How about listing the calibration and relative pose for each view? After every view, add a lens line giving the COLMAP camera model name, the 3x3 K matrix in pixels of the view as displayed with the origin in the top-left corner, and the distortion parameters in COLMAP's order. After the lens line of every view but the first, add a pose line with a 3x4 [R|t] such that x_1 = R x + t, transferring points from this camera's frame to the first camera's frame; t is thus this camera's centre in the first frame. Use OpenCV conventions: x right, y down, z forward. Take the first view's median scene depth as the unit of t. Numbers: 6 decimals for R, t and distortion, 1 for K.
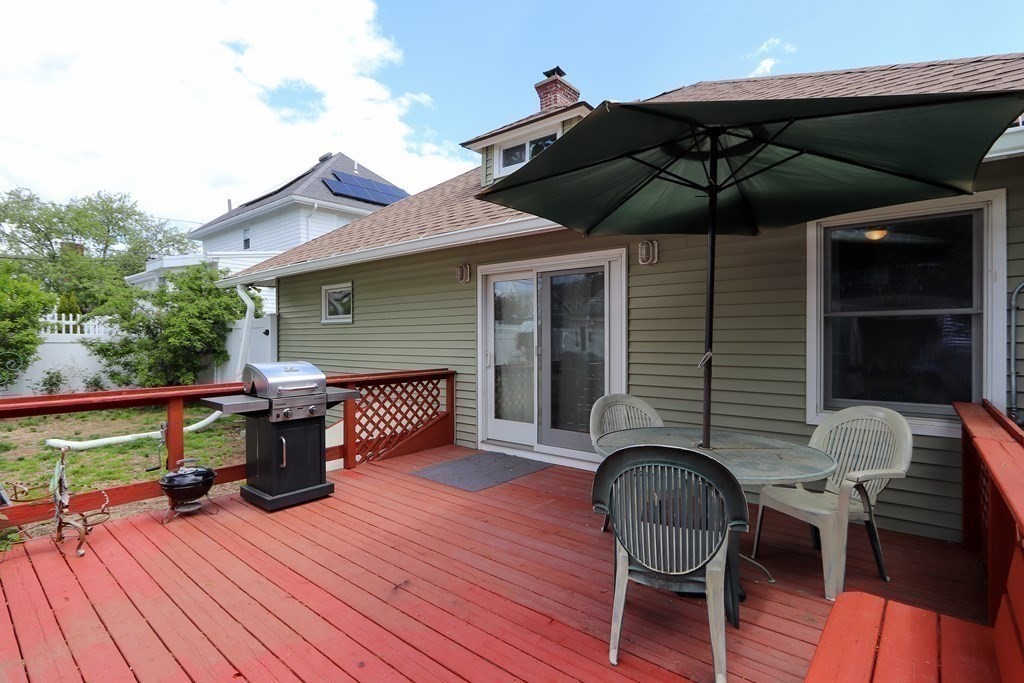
lens RADIAL K [[502.2, 0, 512.0], [0, 502.2, 341.5], [0, 0, 1]] dist [-0.002979, -0.000135]
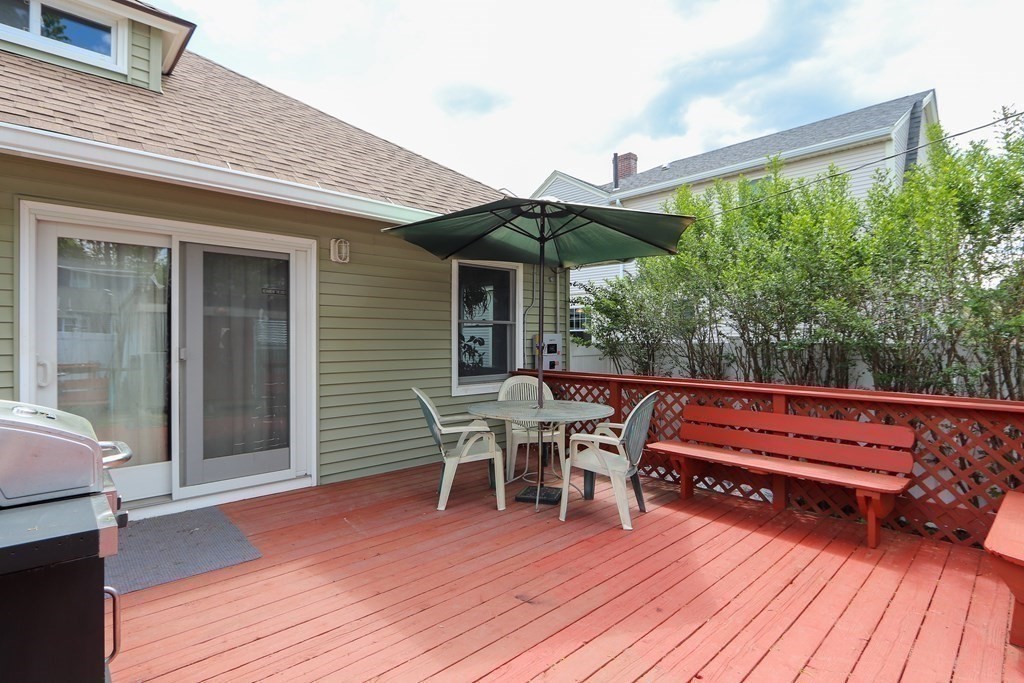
lens RADIAL K [[502.2, 0, 512.0], [0, 502.2, 341.5], [0, 0, 1]] dist [-0.002979, -0.000135]
pose [[0.119447, -0.010569, 0.992784, -0.869308], [0.006671, 0.999929, 0.009842, -0.004713], [-0.992818, 0.005448, 0.119509, 0.686701]]
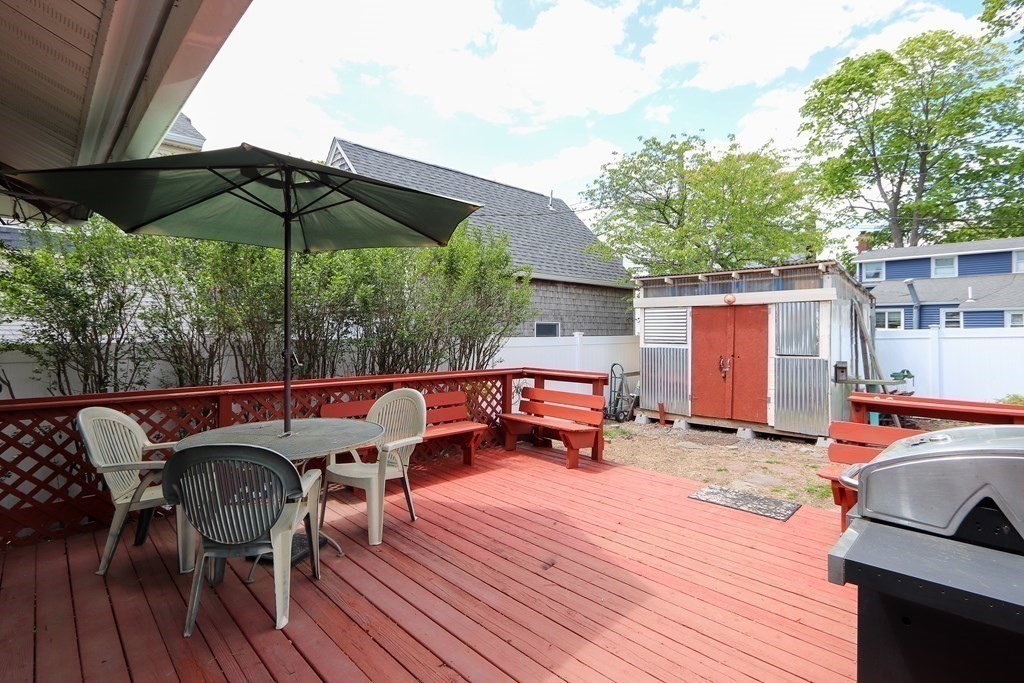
lens RADIAL K [[502.2, 0, 512.0], [0, 502.2, 341.5], [0, 0, 1]] dist [-0.002979, -0.000135]
pose [[-0.993006, -0.002150, 0.118046, -0.196826], [0.000304, 0.999784, 0.020765, -0.014749], [-0.118066, 0.020656, -0.992791, 1.578862]]
